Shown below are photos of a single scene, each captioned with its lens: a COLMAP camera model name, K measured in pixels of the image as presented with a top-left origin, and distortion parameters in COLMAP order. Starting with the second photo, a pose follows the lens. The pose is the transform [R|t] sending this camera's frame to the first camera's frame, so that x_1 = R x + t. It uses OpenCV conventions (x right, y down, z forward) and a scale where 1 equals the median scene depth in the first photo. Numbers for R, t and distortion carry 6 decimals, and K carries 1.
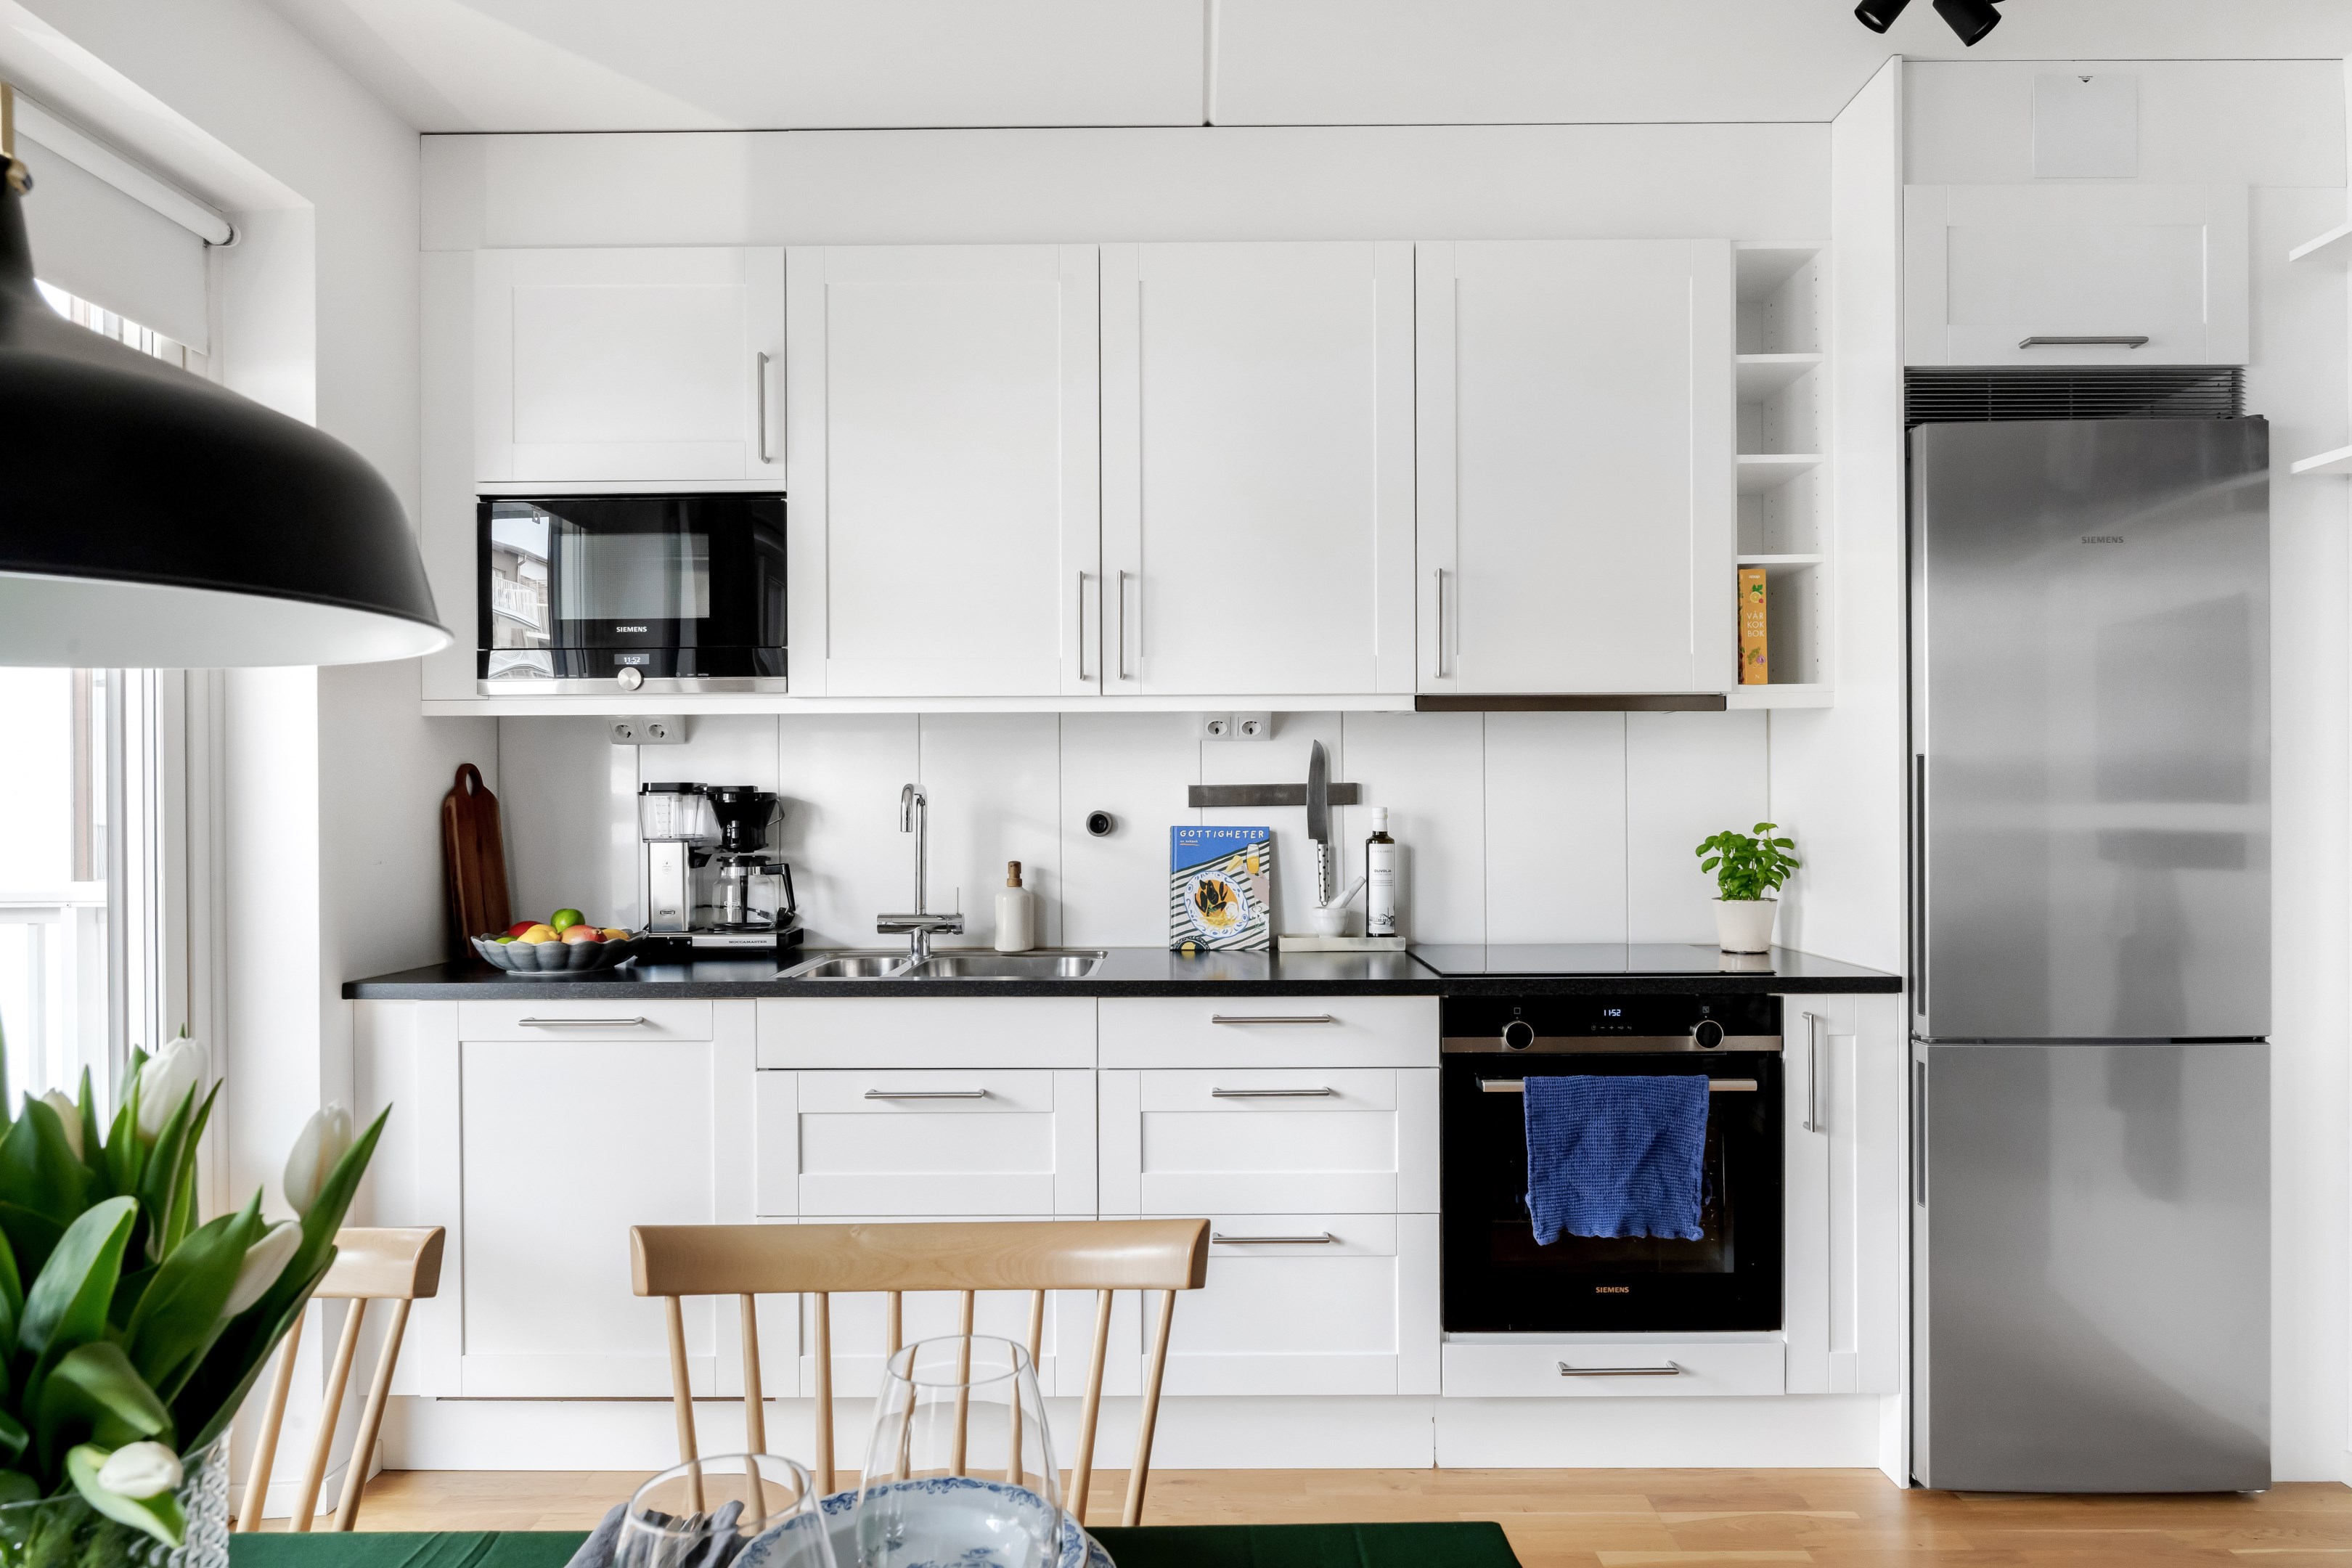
lens RADIAL K [[1510.4, 0, 1176.0], [0, 1510.4, 784.0], [0, 0, 1]] dist [0.001699, 0.000089]
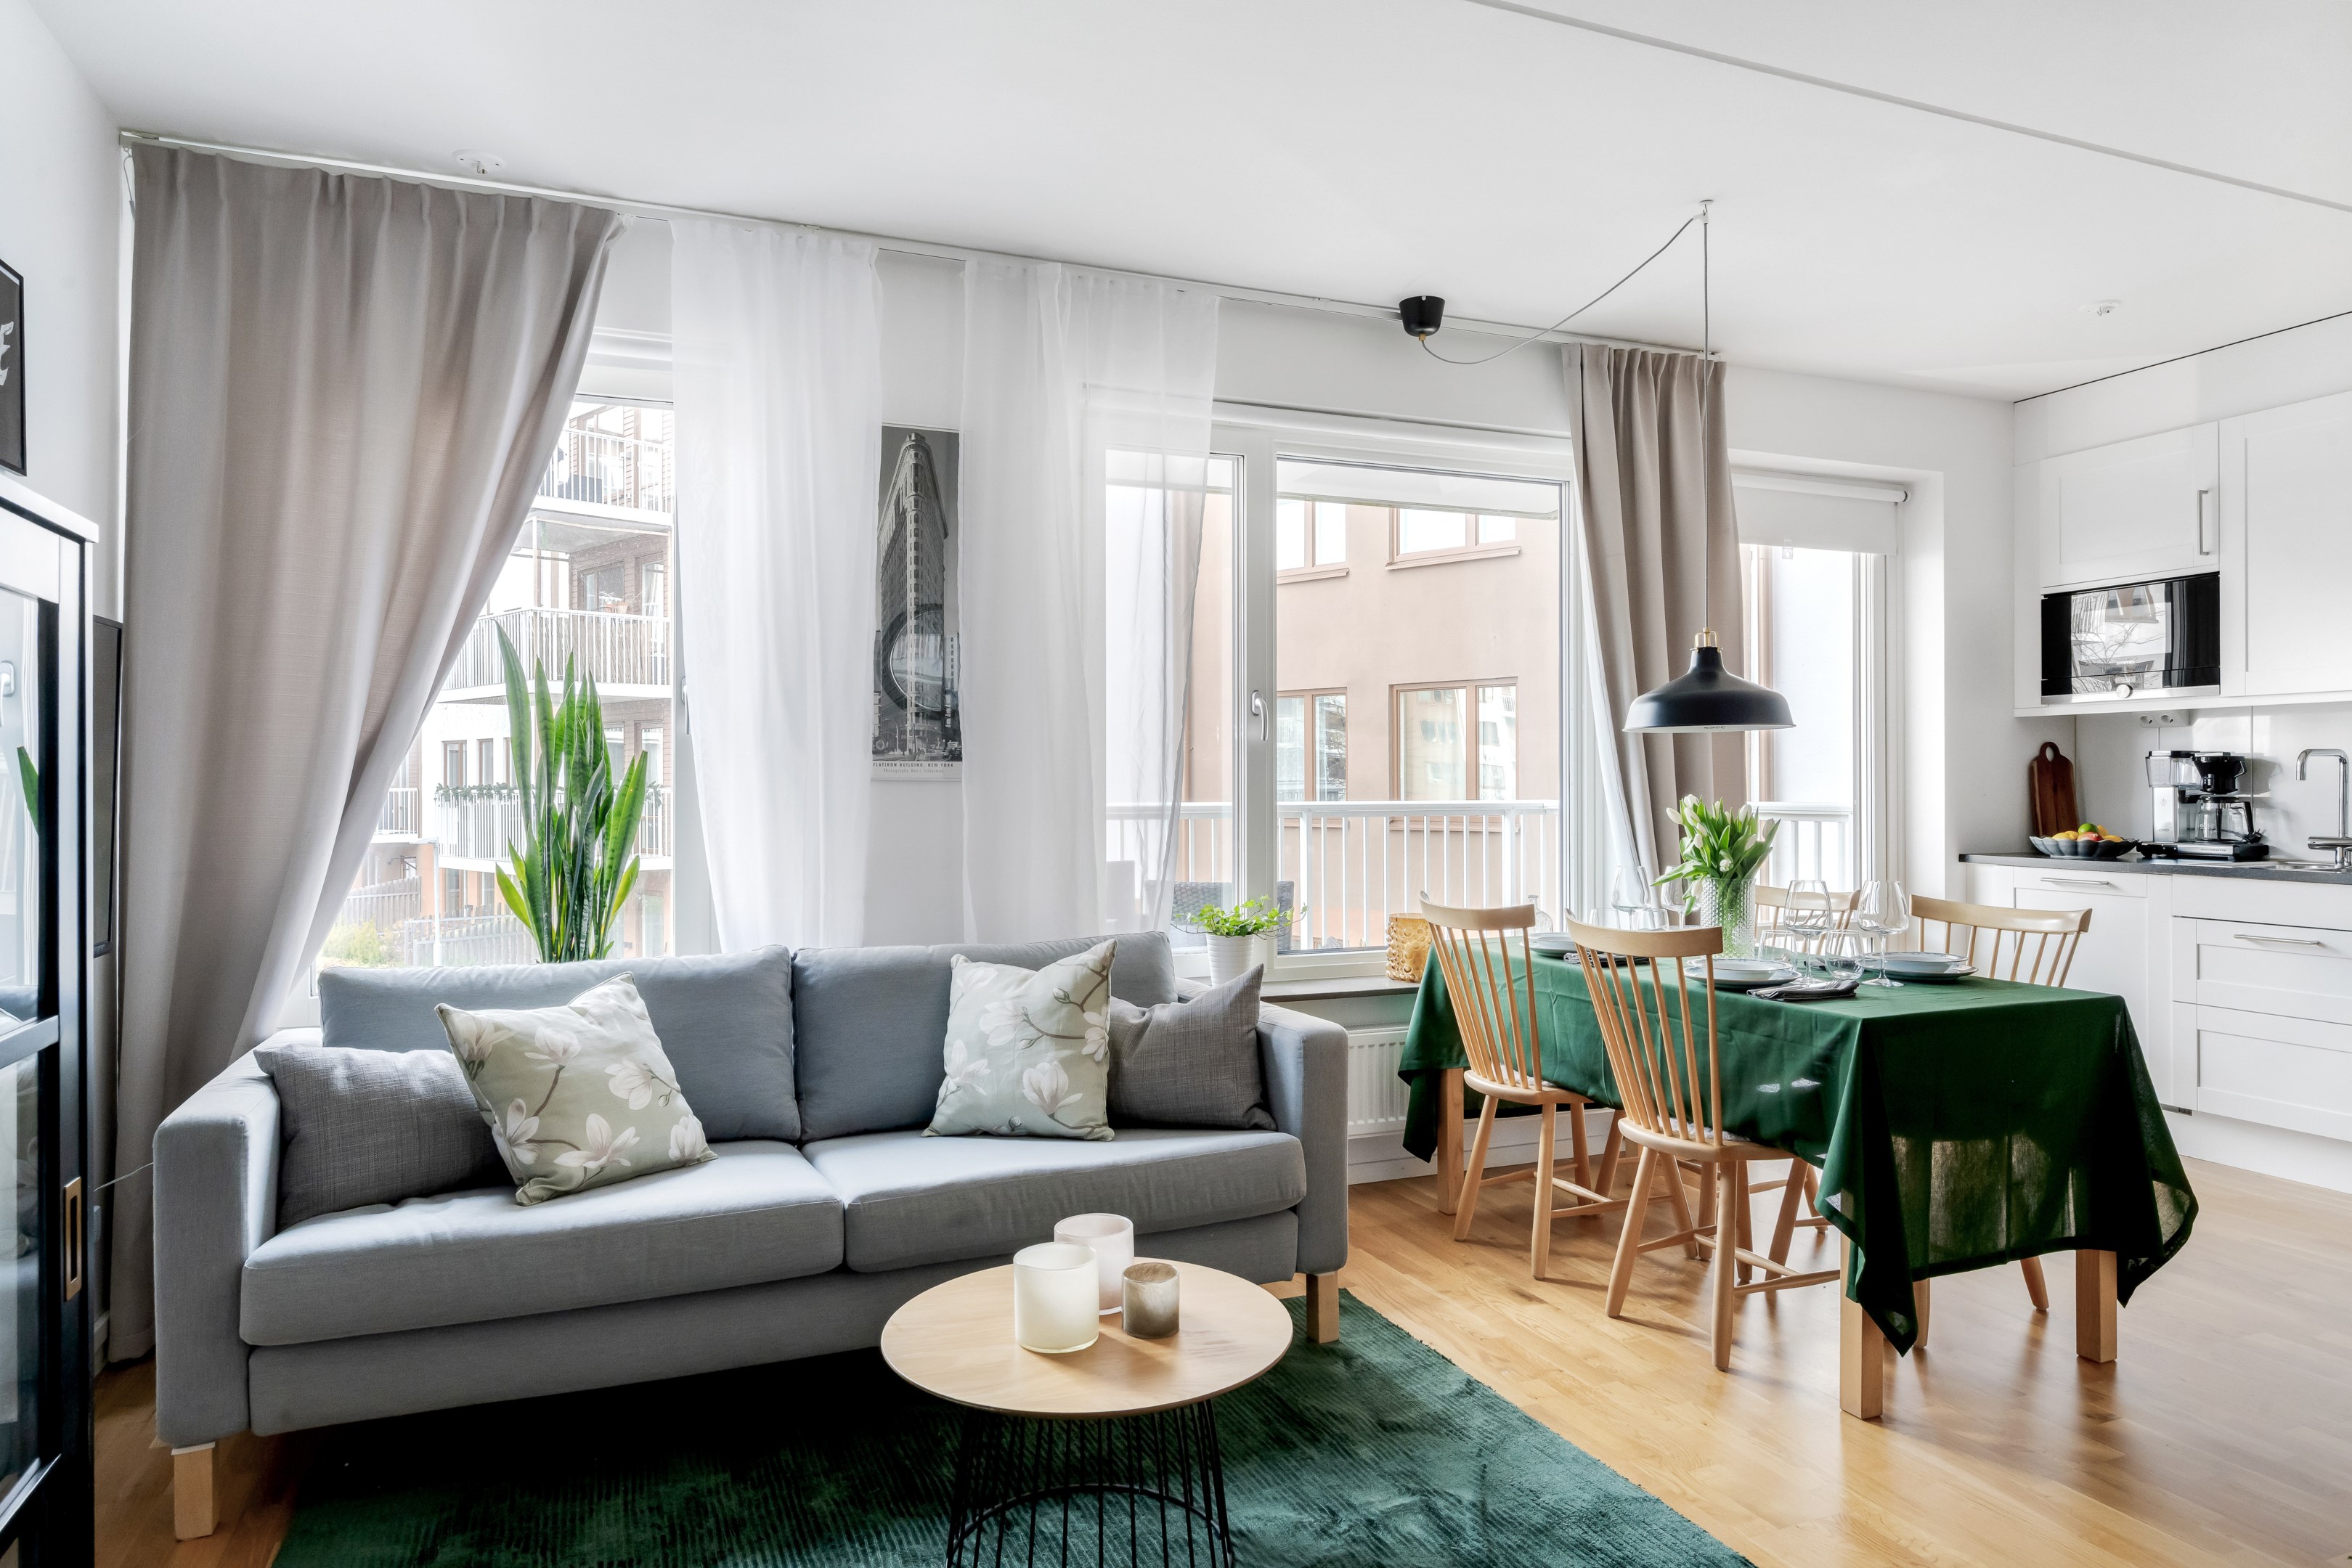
lens RADIAL K [[1425.6, 0, 1176.0], [0, 1425.6, 784.0], [0, 0, 1]] dist [0.003968, -0.000003]
pose [[0.385239, 0.001666, -0.922815, 0.714711], [0.016007, 0.999836, 0.008487, 0.004849], [0.922678, -0.018041, 0.385149, -0.618983]]
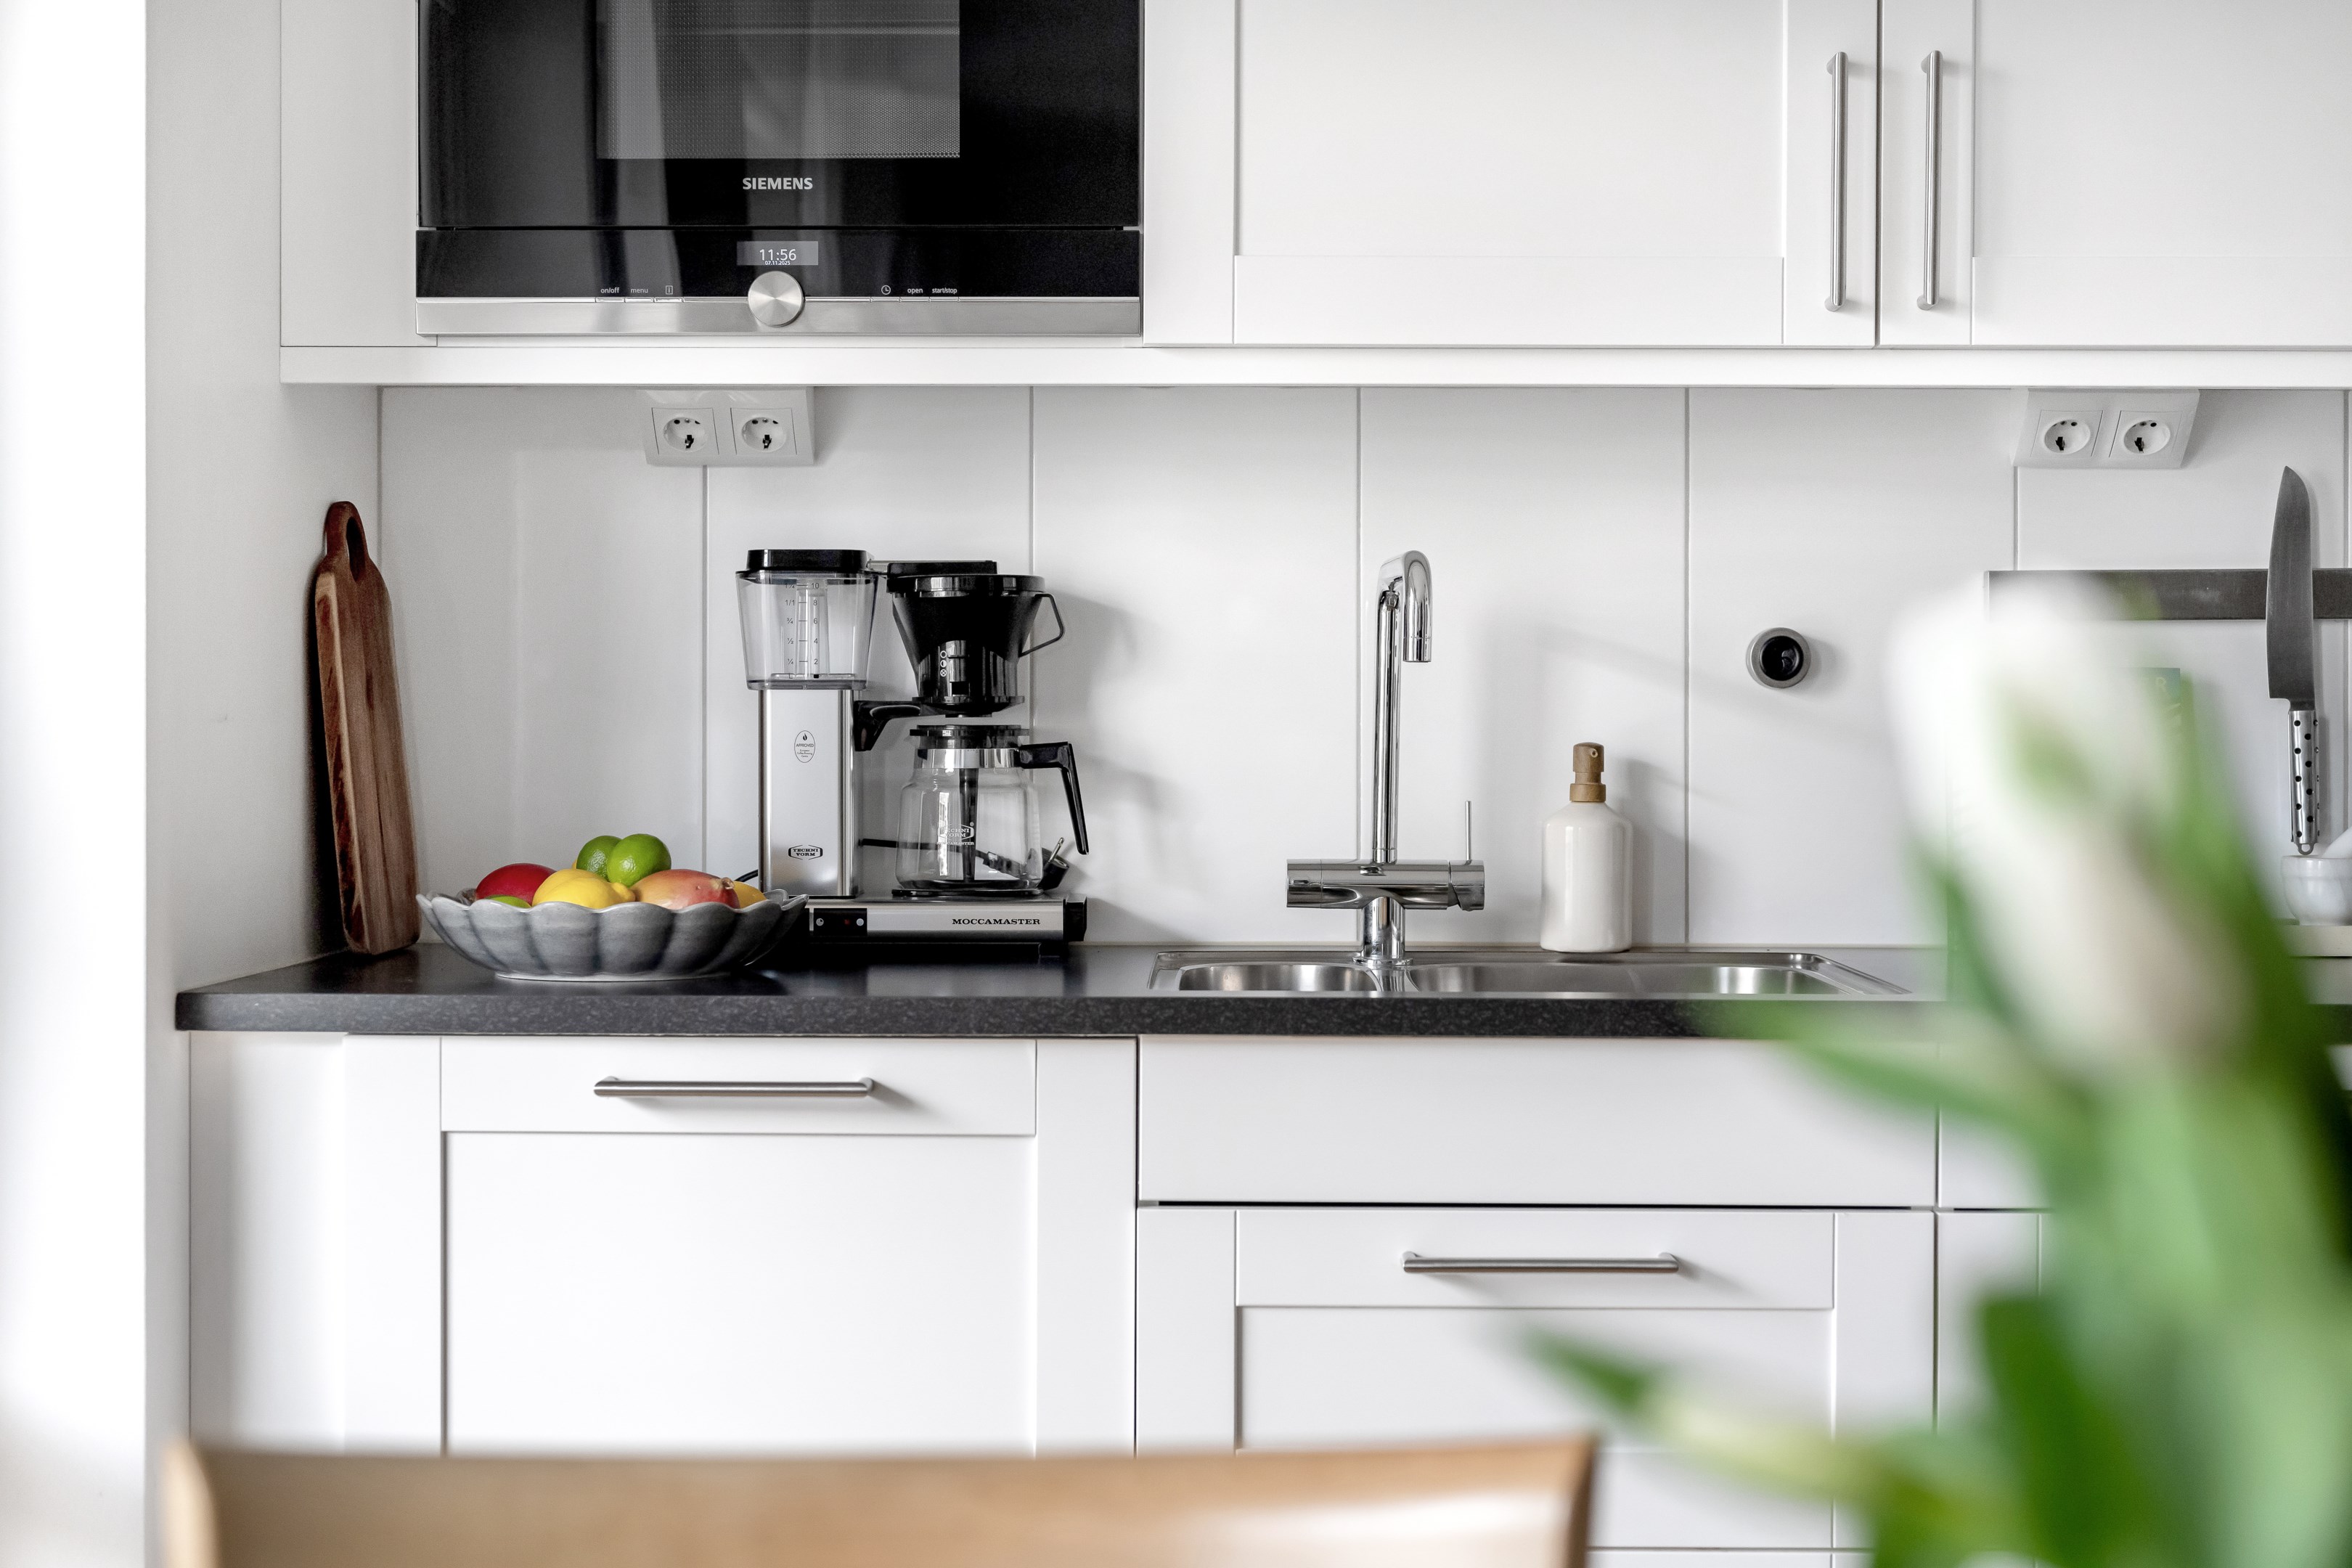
lens RADIAL K [[3449.7, 0, 1176.0], [0, 3449.7, 784.0], [0, 0, 1]] dist [-0.017776, -0.026572]
pose [[0.999894, 0.009211, -0.011300, -0.229183], [-0.008804, 0.999331, 0.035495, 0.031003], [0.011620, -0.035392, 0.999306, 0.020714]]
